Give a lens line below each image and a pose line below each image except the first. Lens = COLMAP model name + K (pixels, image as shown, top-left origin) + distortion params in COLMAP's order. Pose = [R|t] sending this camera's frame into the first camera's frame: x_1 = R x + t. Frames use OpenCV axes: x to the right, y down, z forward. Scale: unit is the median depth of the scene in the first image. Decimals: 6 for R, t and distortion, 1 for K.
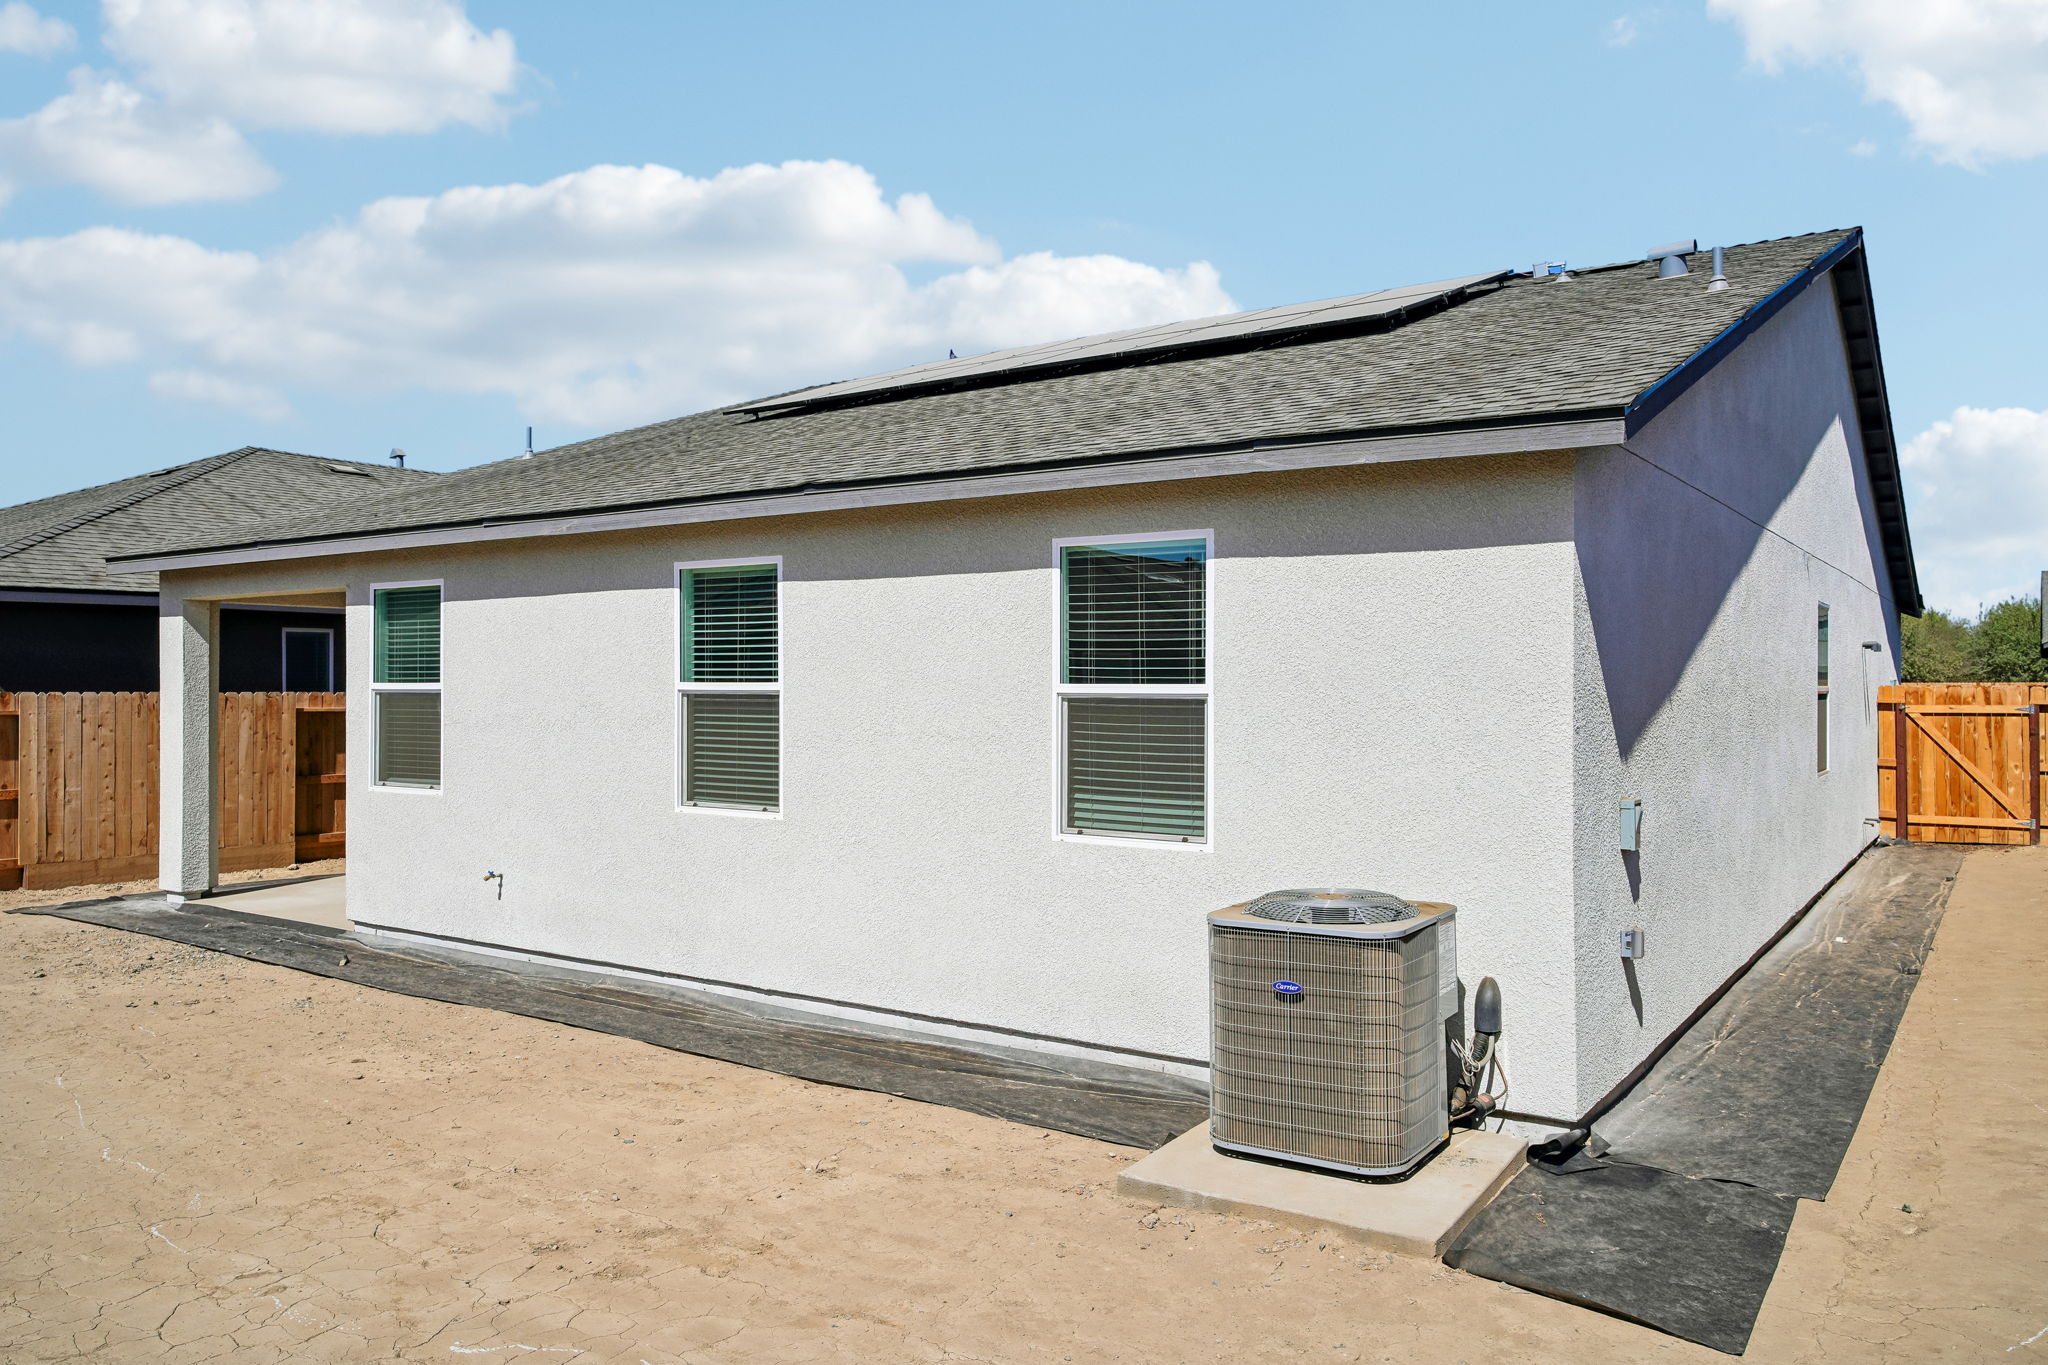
lens RADIAL K [[1467.7, 0, 1027.0], [0, 1467.7, 712.6], [0, 0, 1]] dist [0.004418, 0.003272]
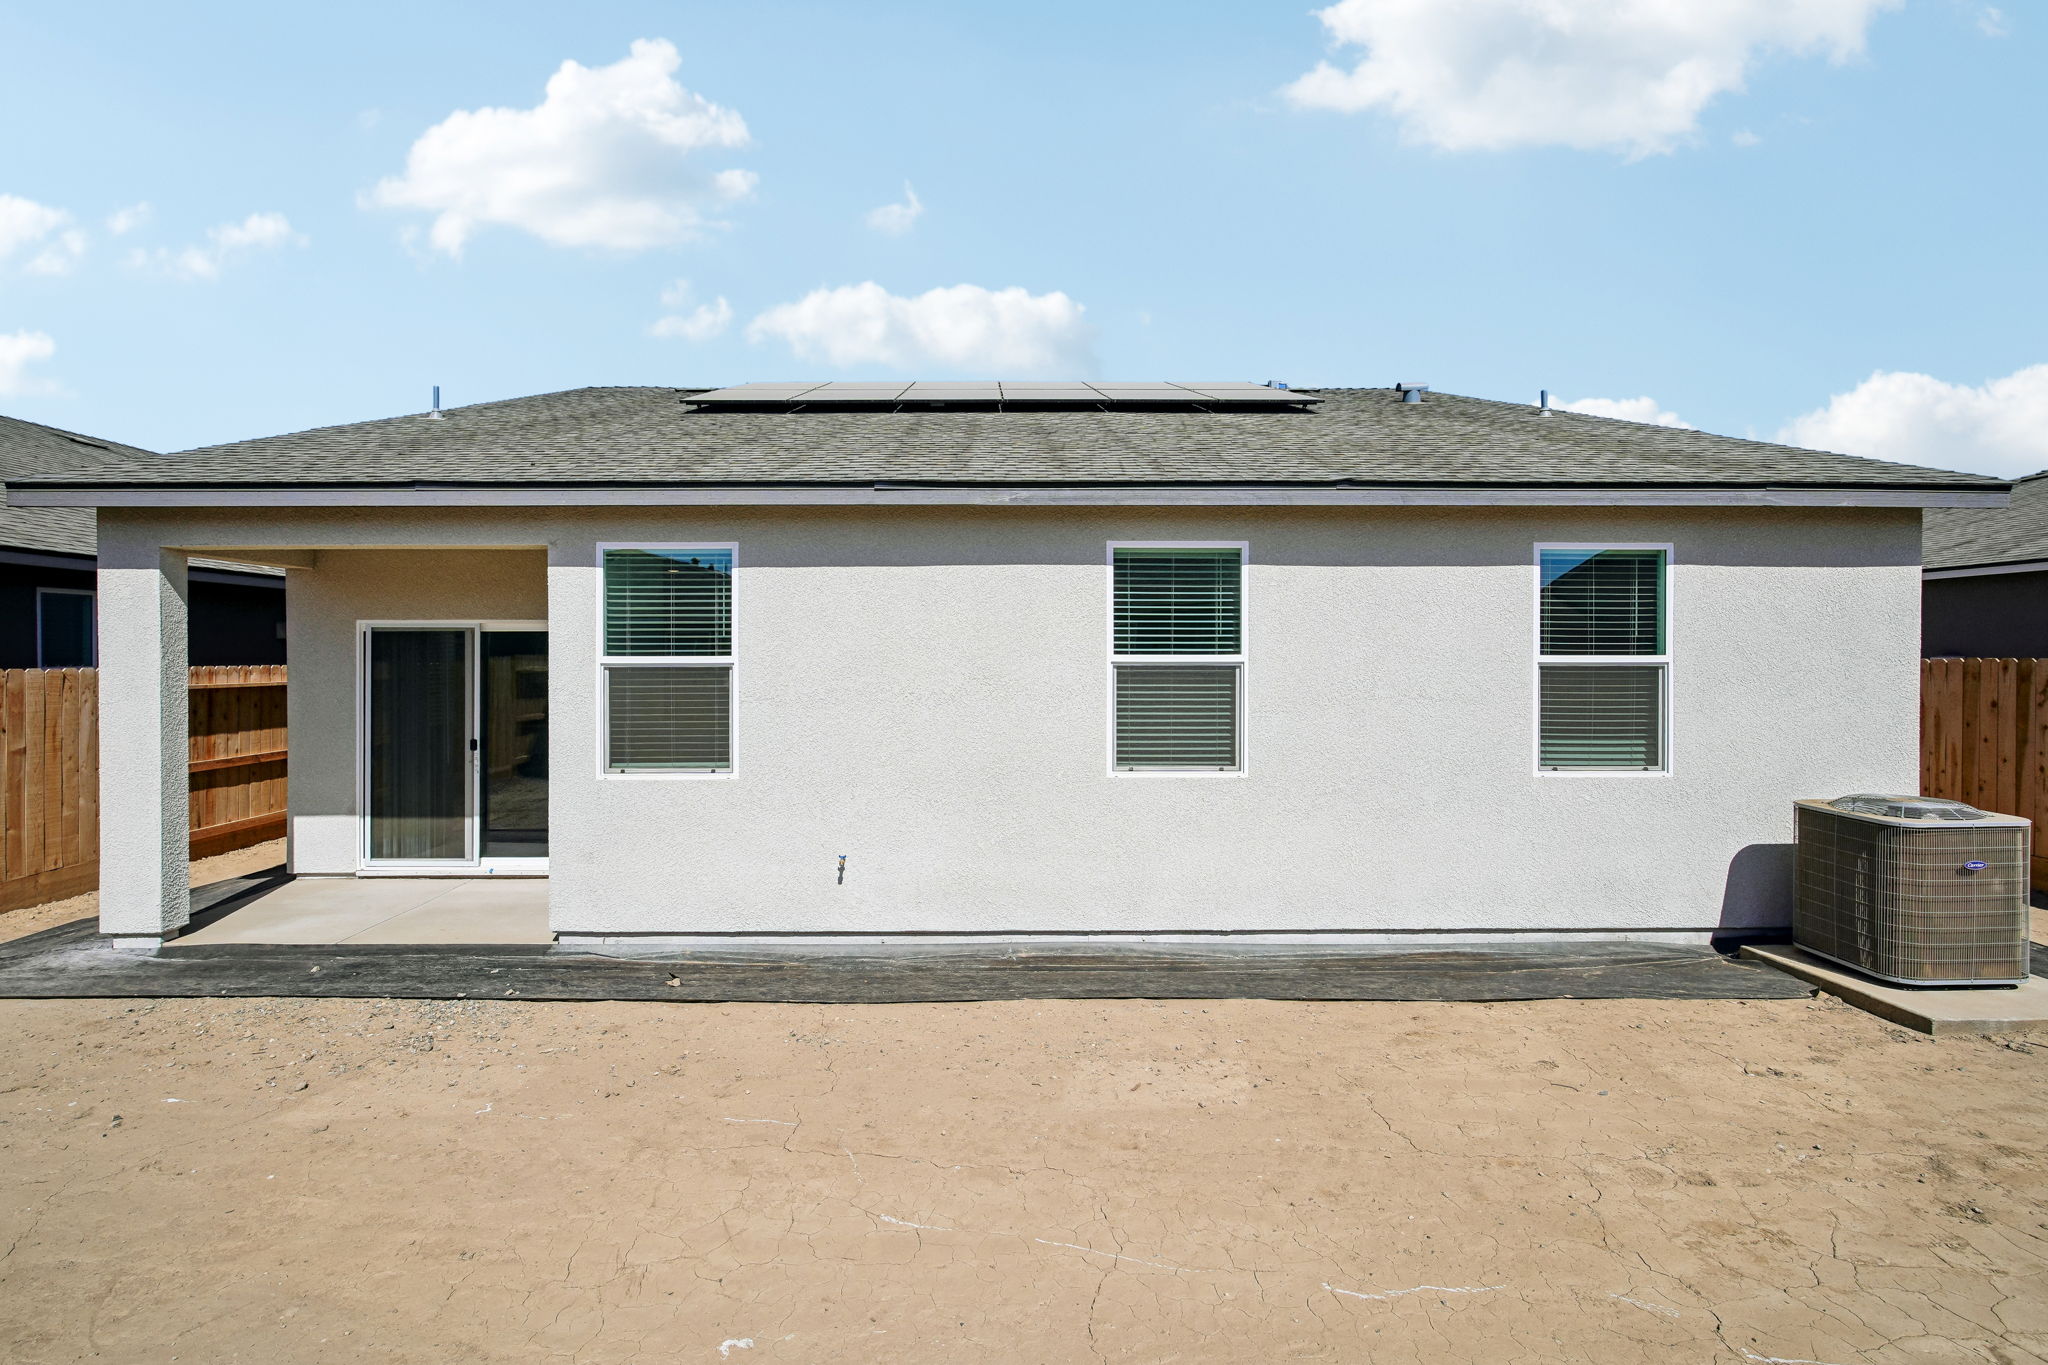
lens RADIAL K [[973.7, 0, 1022.8], [0, 973.7, 674.0], [0, 0, 1]] dist [-0.005359, 0.000601]
pose [[0.816576, -0.013591, 0.577078, -0.693624], [0.013494, 0.999899, 0.004455, -0.010747], [-0.577080, 0.004149, 0.816677, 0.463960]]
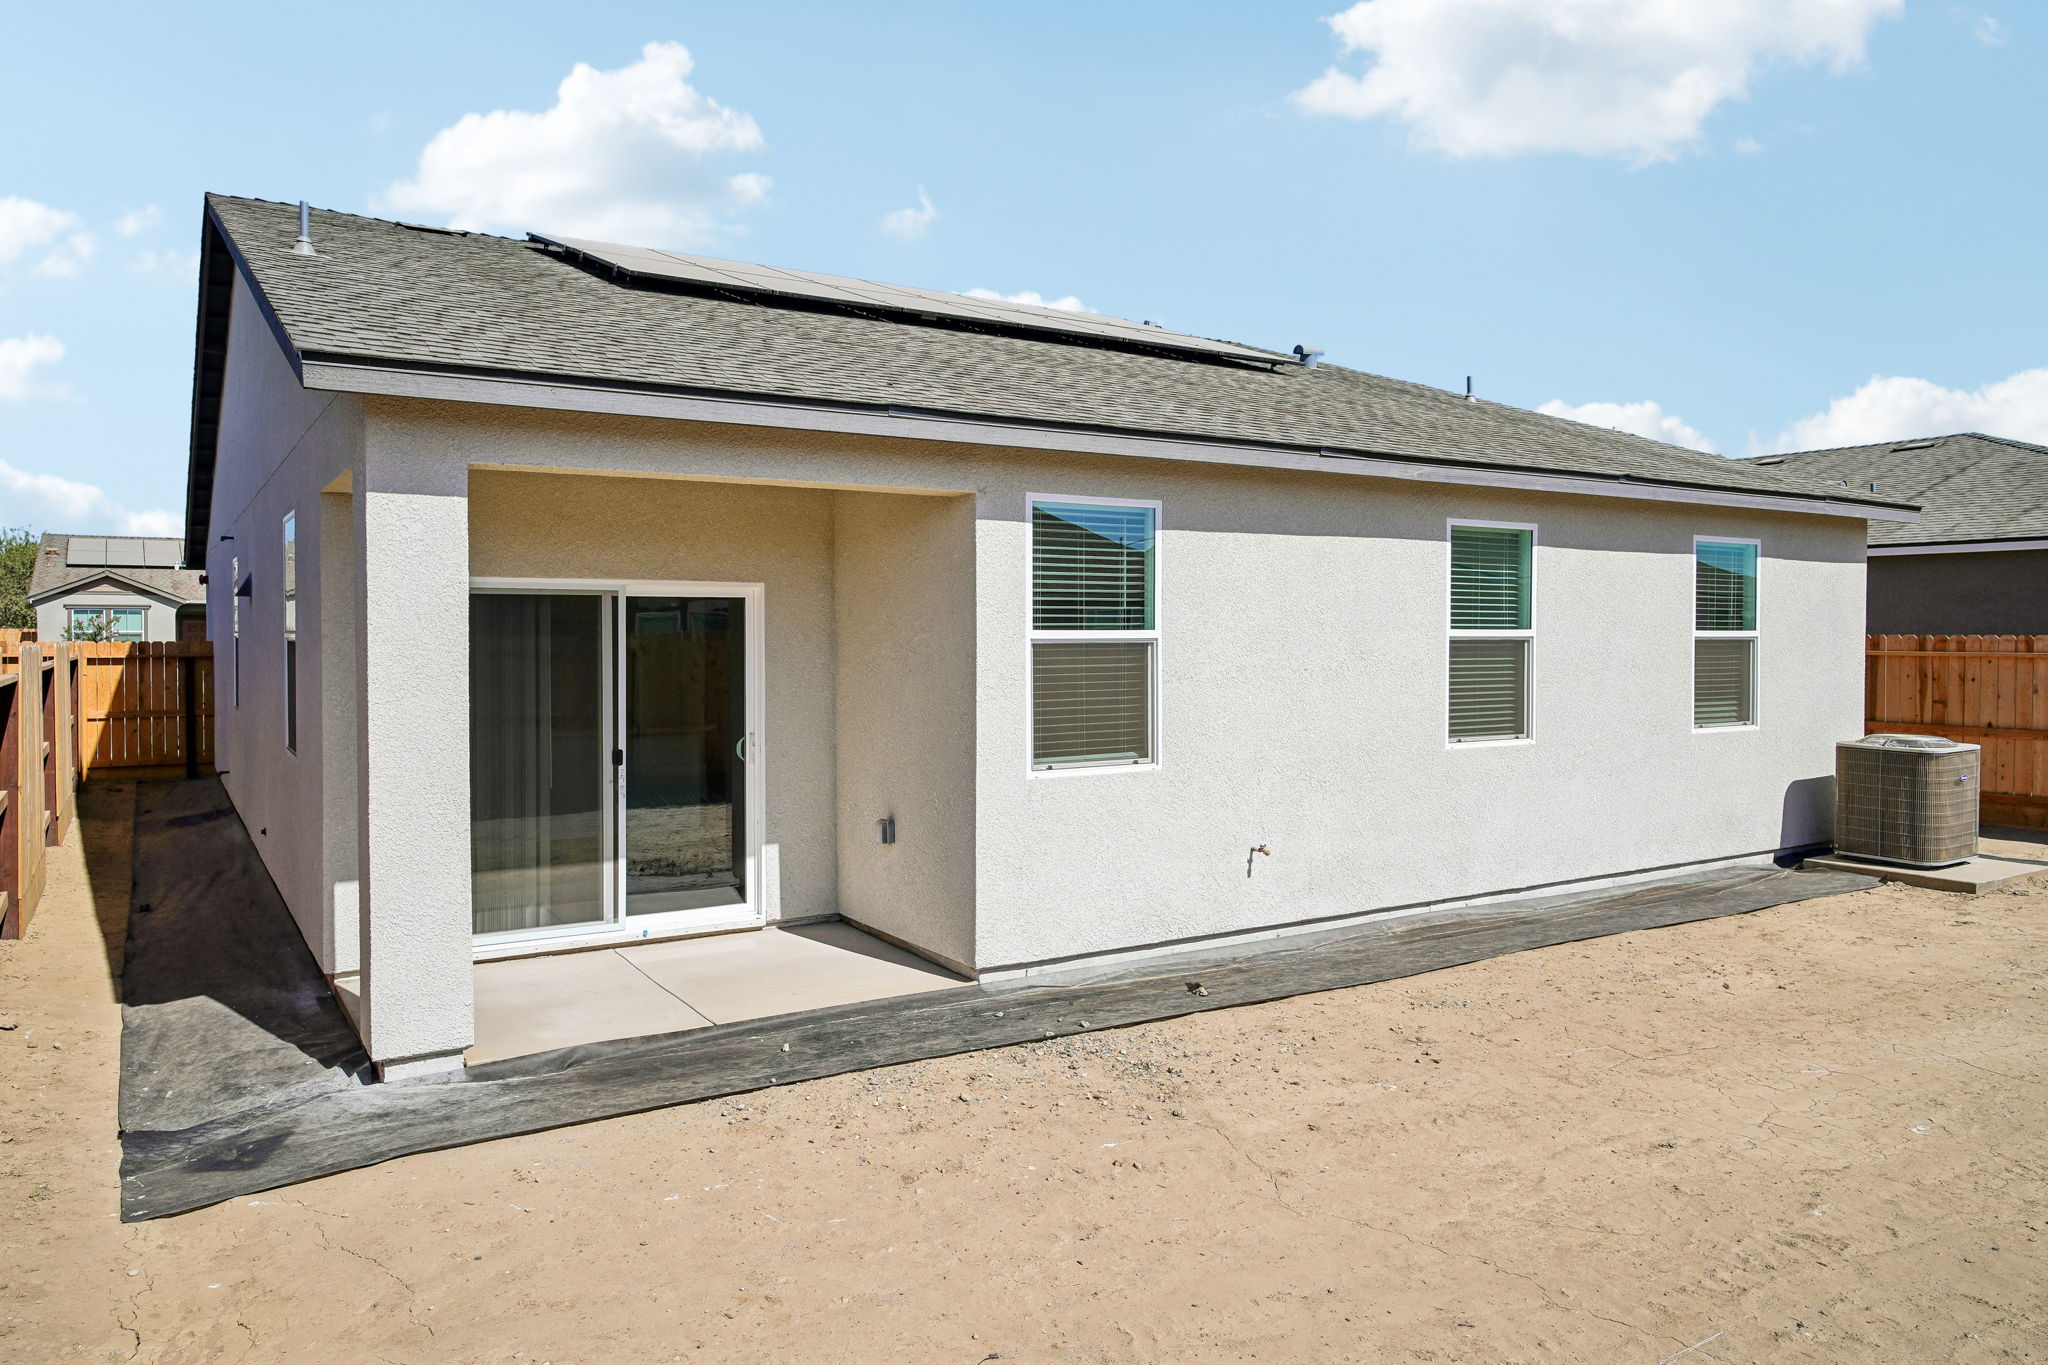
lens RADIAL K [[1368.2, 0, 1024.0], [0, 1368.2, 682.5], [0, 0, 1]] dist [-0.002125, 0.001973]
pose [[0.396455, -0.035708, 0.917360, -1.286919], [0.019181, 0.999347, 0.030610, -0.018527], [-0.917854, 0.005460, 0.396881, 0.887510]]
